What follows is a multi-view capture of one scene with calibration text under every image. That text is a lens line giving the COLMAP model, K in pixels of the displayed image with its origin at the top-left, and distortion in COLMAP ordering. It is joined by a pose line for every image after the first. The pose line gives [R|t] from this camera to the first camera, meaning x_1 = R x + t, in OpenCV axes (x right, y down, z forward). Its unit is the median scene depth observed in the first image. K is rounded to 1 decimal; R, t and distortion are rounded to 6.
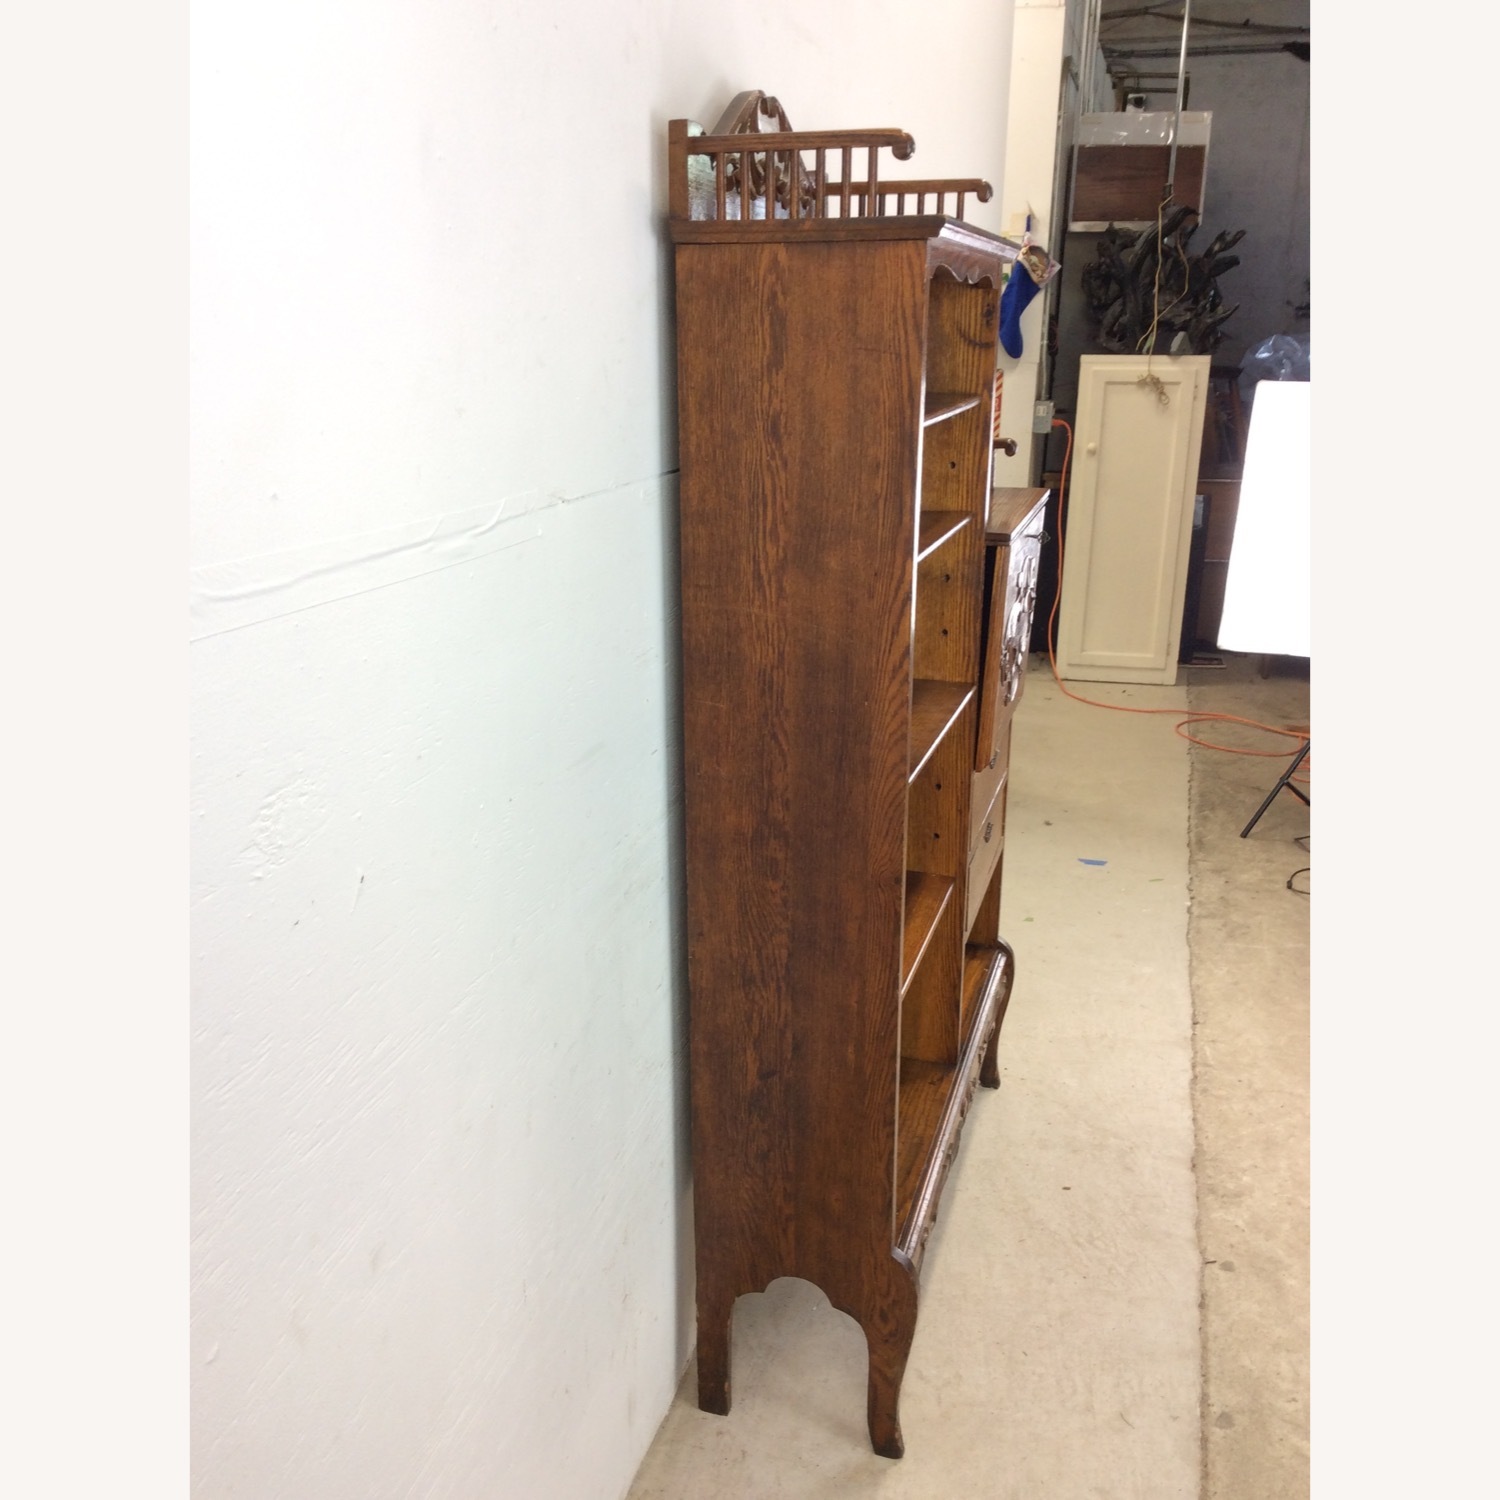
lens RADIAL K [[1373.6, 0, 749.5], [0, 1373.6, 746.6], [0, 0, 1]] dist [0.037413, 0.000000]
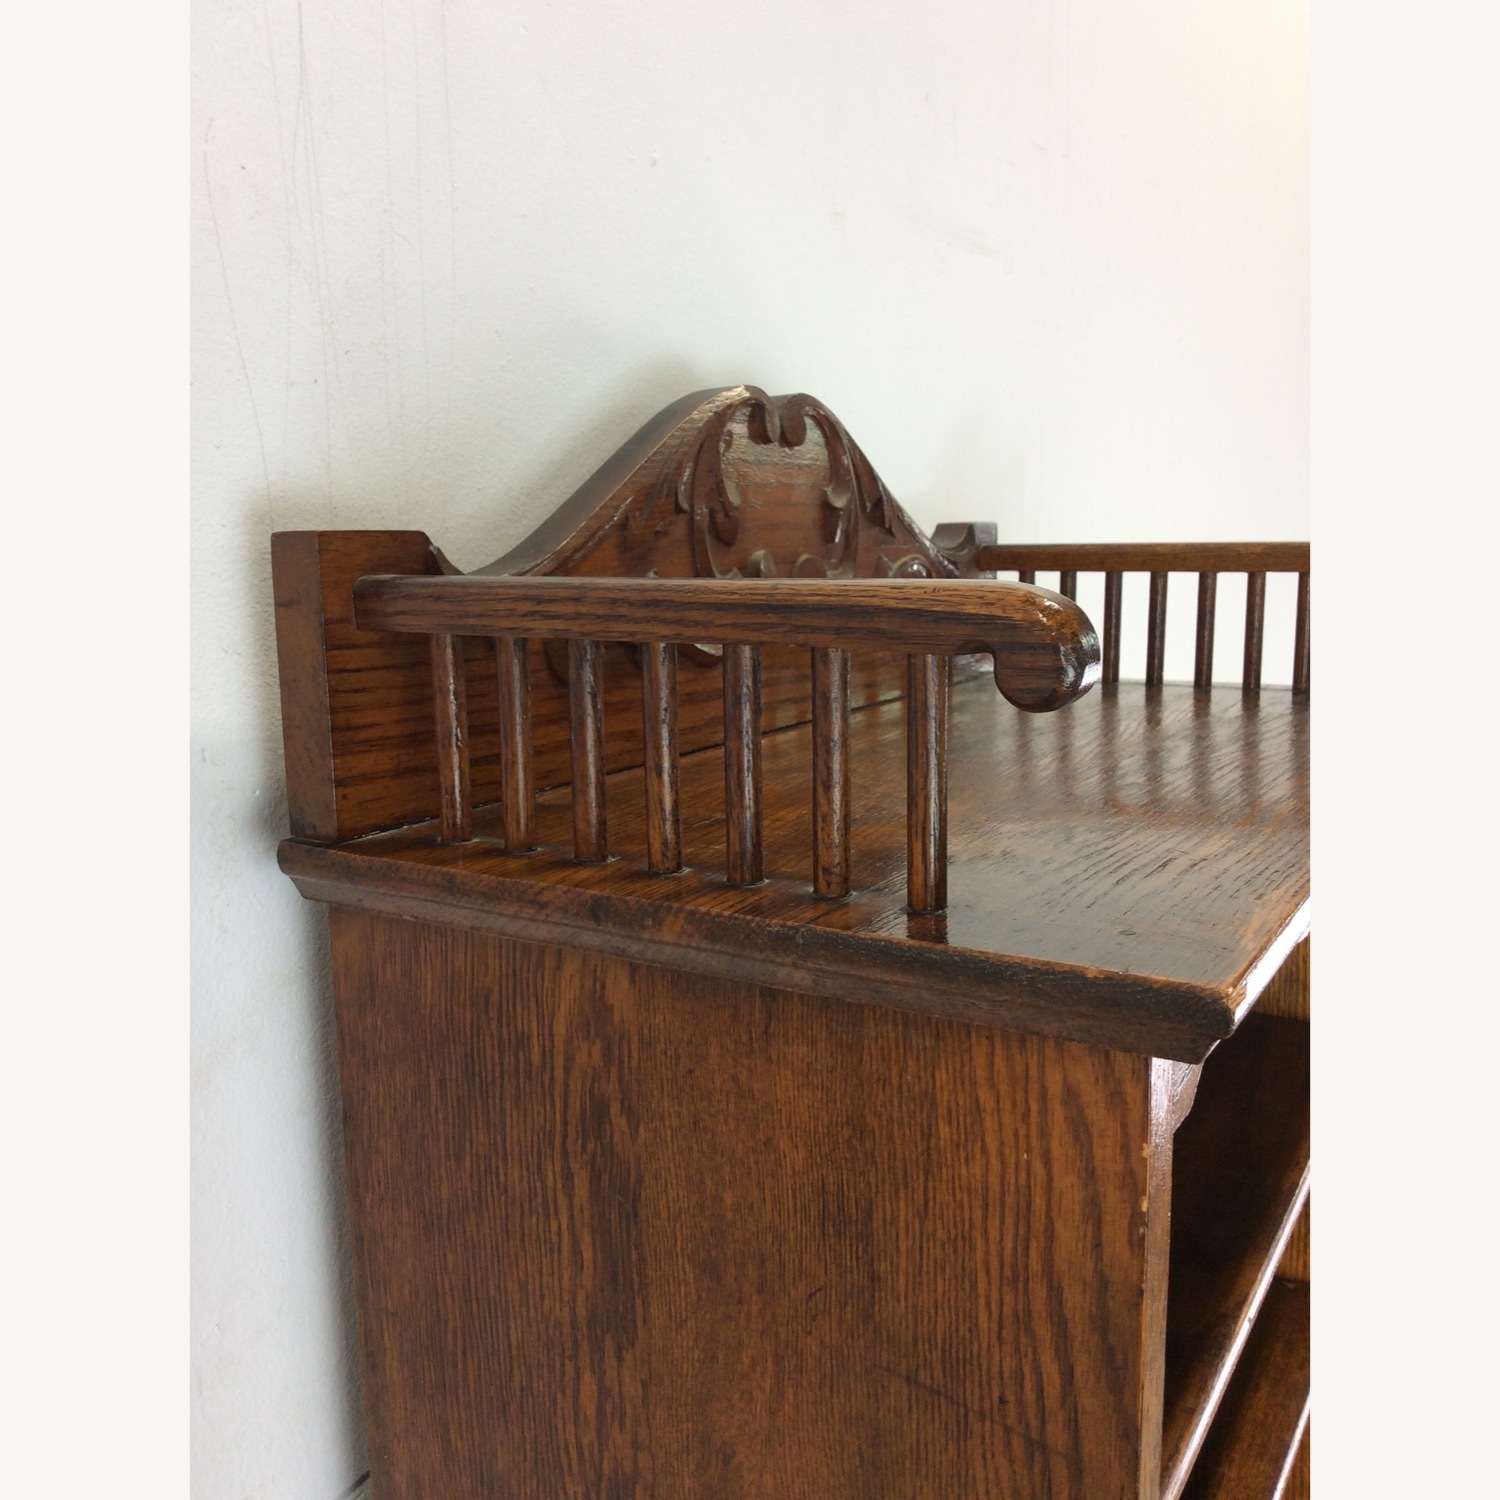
lens RADIAL K [[1373.6, 0, 748.4], [0, 1373.6, 758.4], [0, 0, 1]] dist [0.037413, 0.000000]
pose [[0.984054, 0.012583, -0.177424, 0.097573], [-0.036267, 0.990733, -0.130890, -0.363262], [0.174133, 0.135237, 0.975392, 0.719494]]
